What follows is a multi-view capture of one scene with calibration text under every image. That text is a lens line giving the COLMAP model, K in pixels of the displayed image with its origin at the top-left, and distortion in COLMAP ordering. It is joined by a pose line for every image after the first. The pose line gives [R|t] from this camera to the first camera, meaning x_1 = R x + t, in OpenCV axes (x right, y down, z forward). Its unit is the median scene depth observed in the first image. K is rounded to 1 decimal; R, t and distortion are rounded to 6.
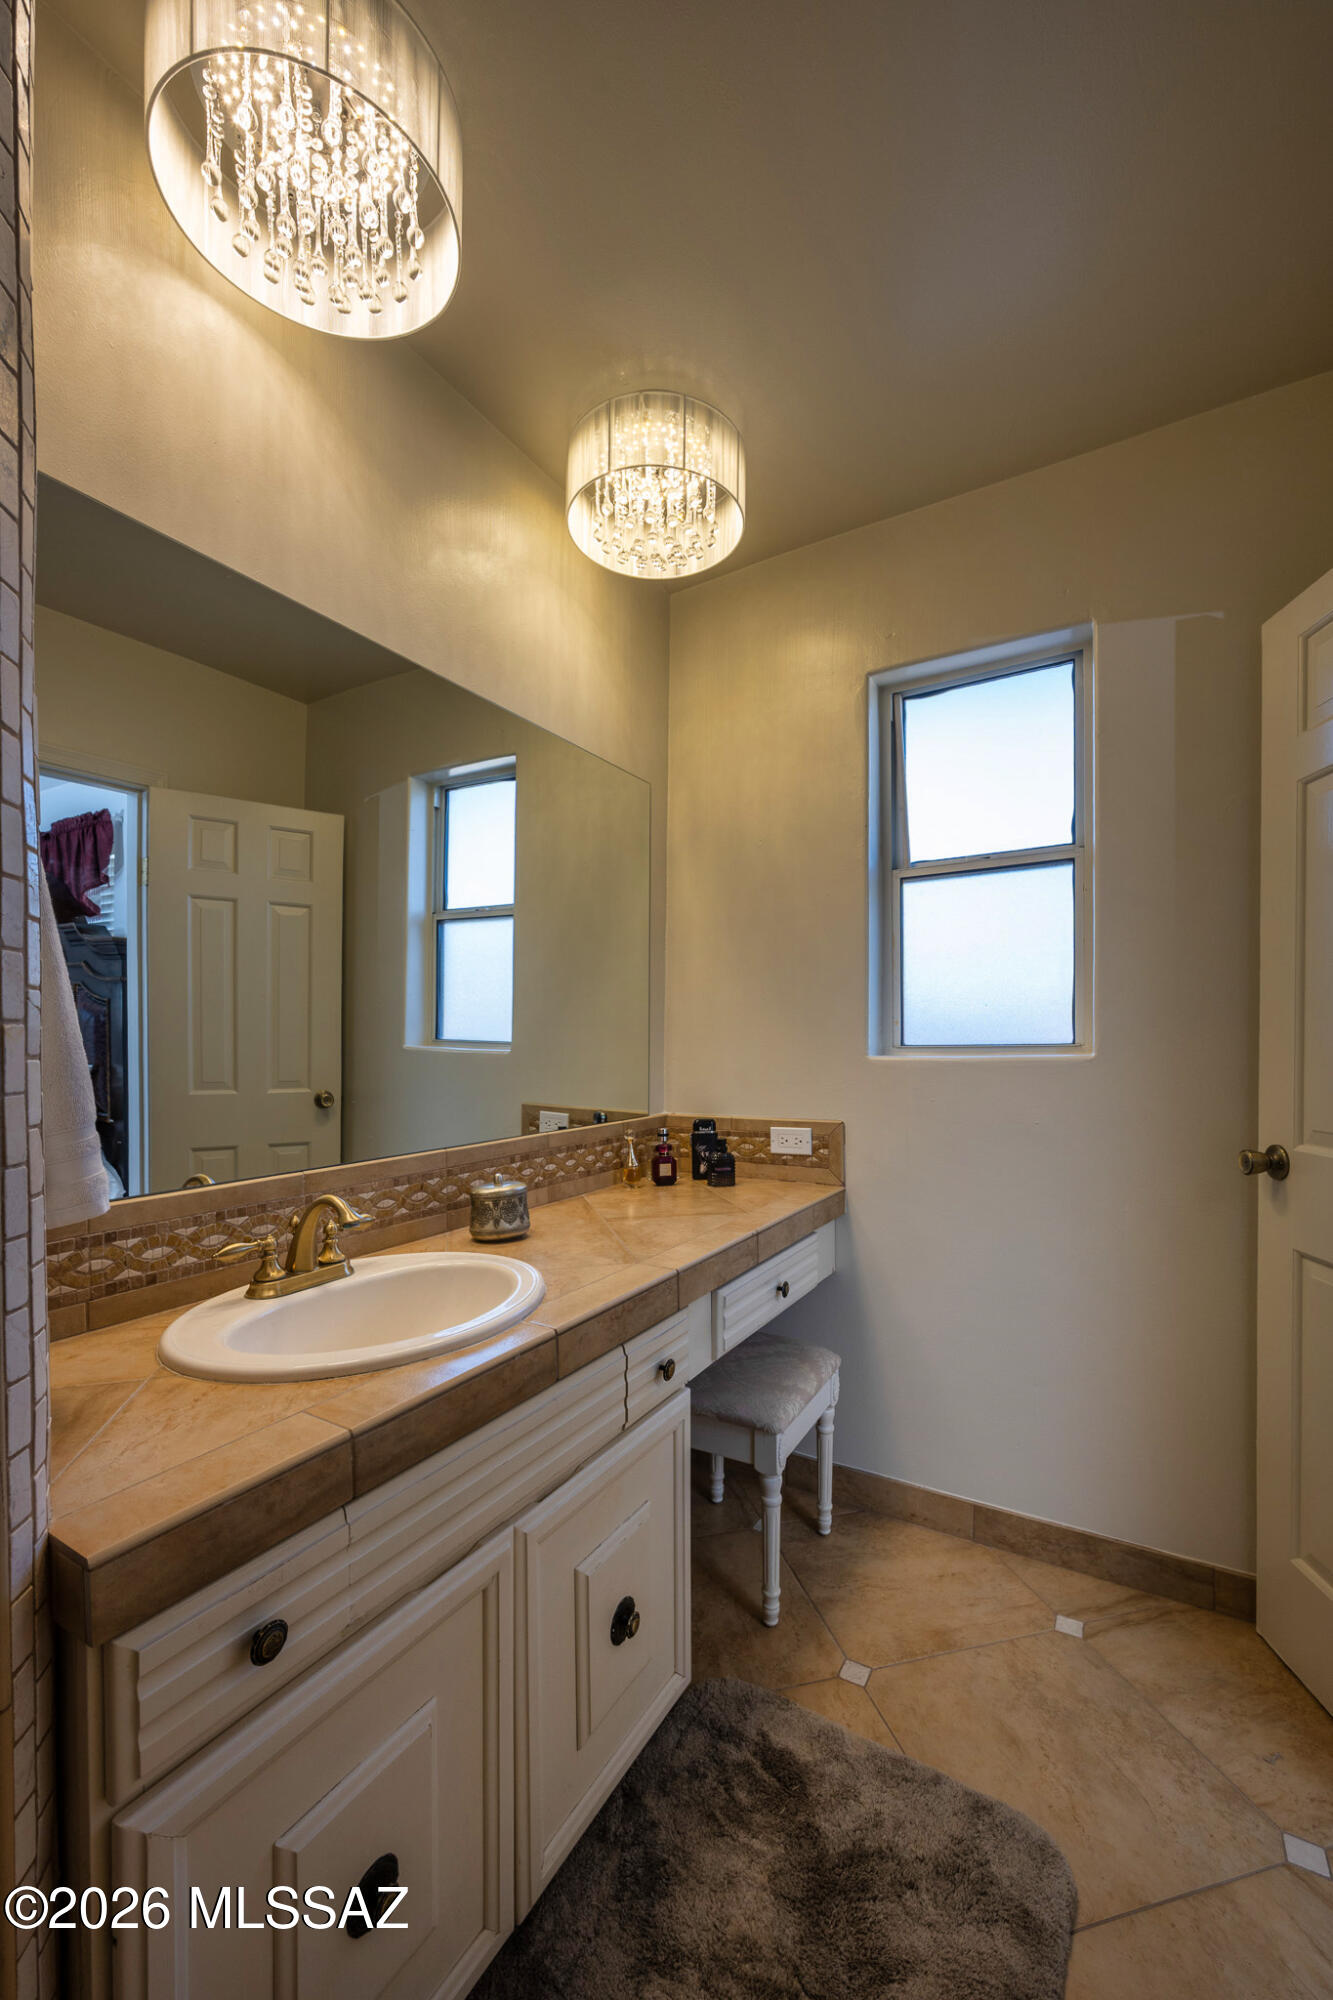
lens RADIAL K [[803.3, 0, 663.2], [0, 803.3, 1048.9], [0, 0, 1]] dist [-0.001130, -0.000089]
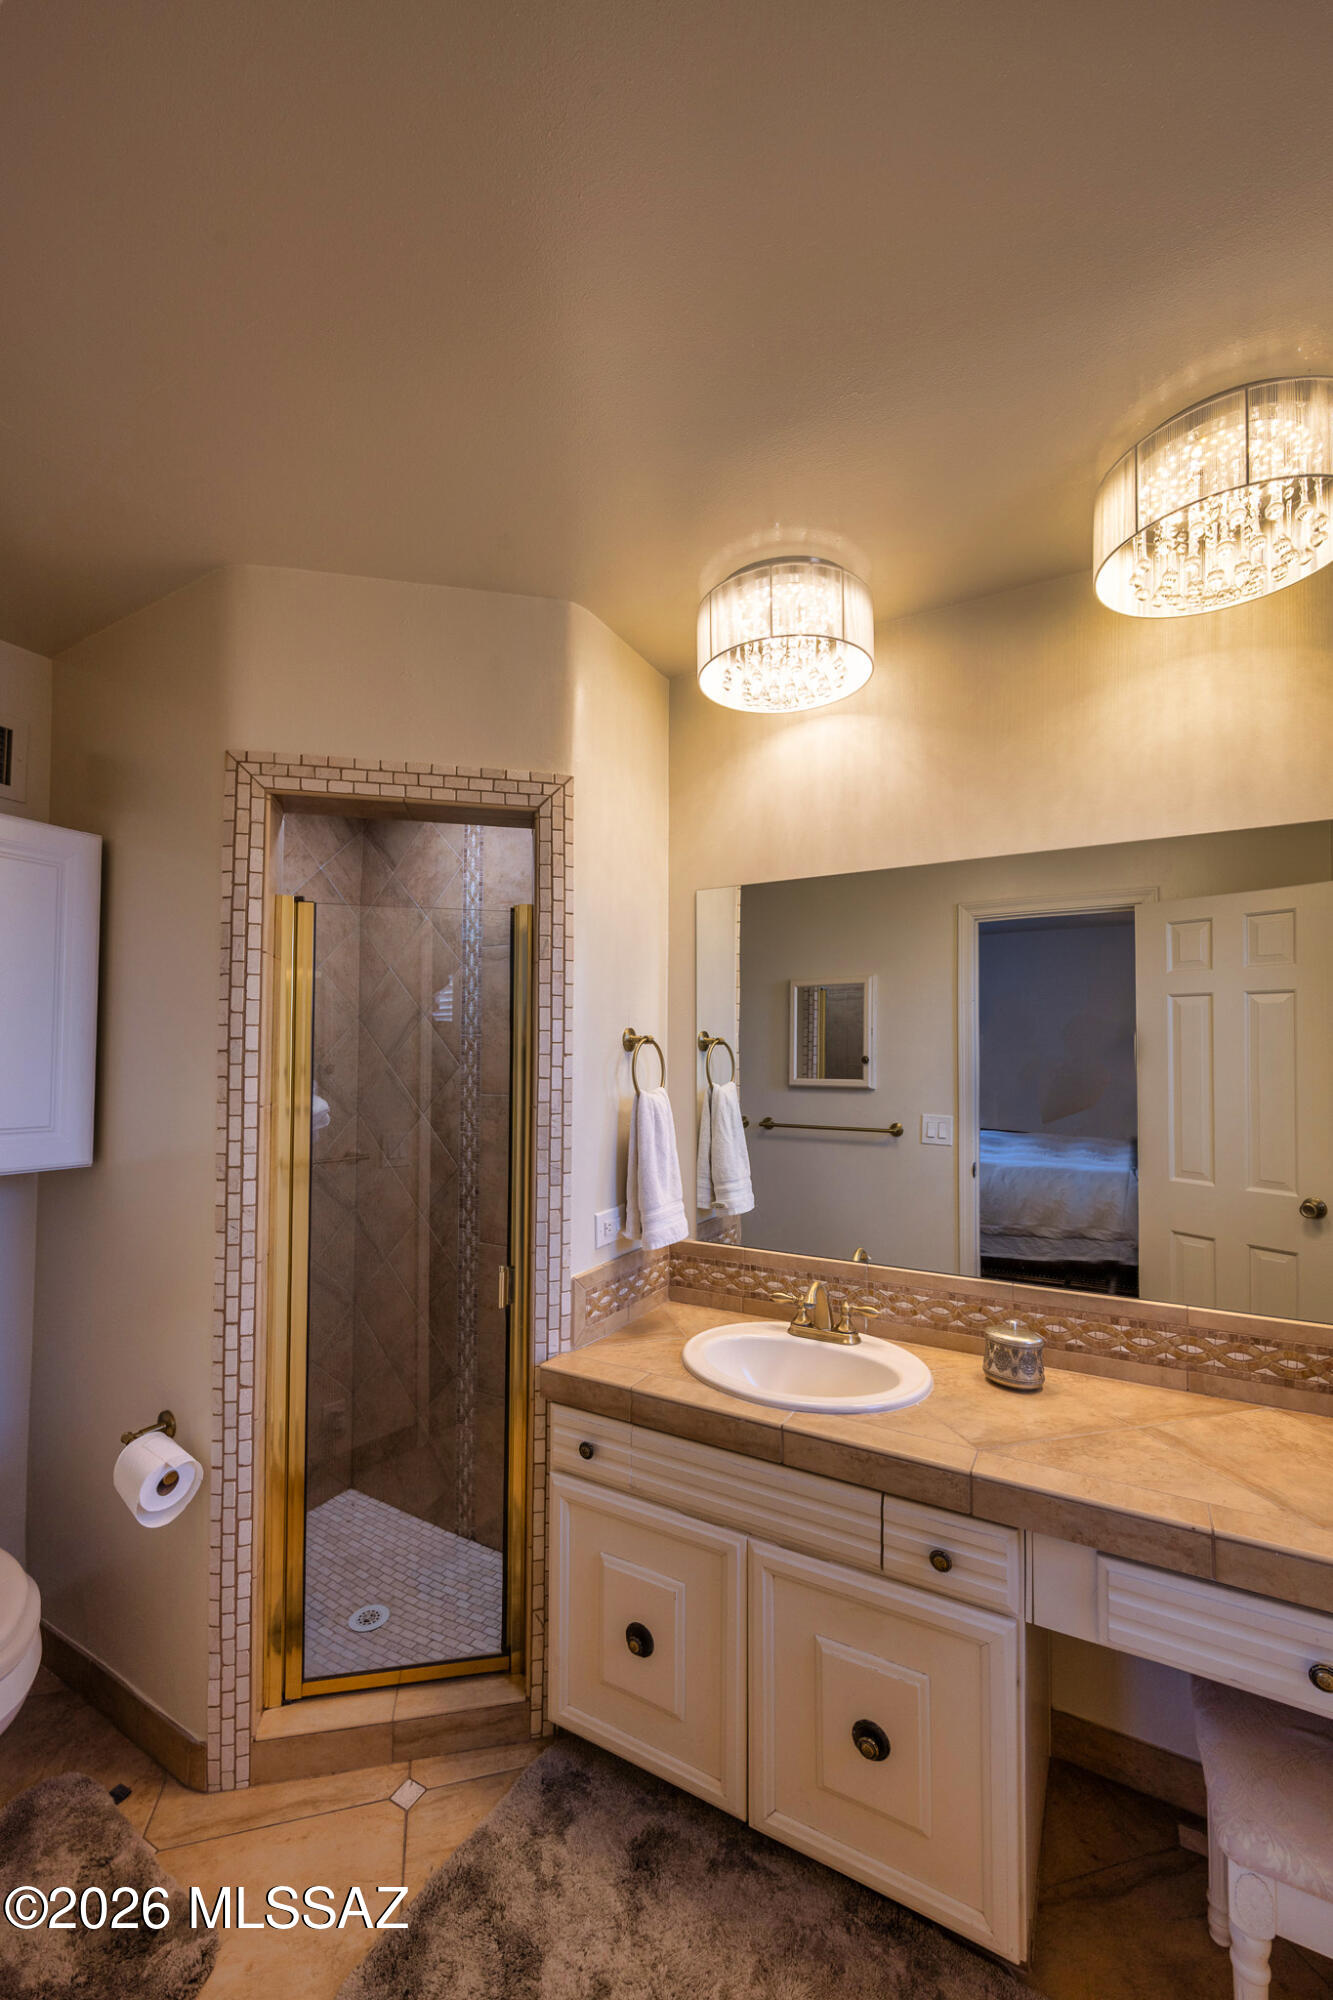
lens RADIAL K [[803.3, 0, 663.2], [0, 803.3, 1048.9], [0, 0, 1]] dist [-0.001130, -0.000089]
pose [[0.015000, -0.002835, -0.999883, 0.842194], [-0.012199, 0.999921, -0.003018, -0.190503], [0.999813, 0.012242, 0.014964, 0.538868]]
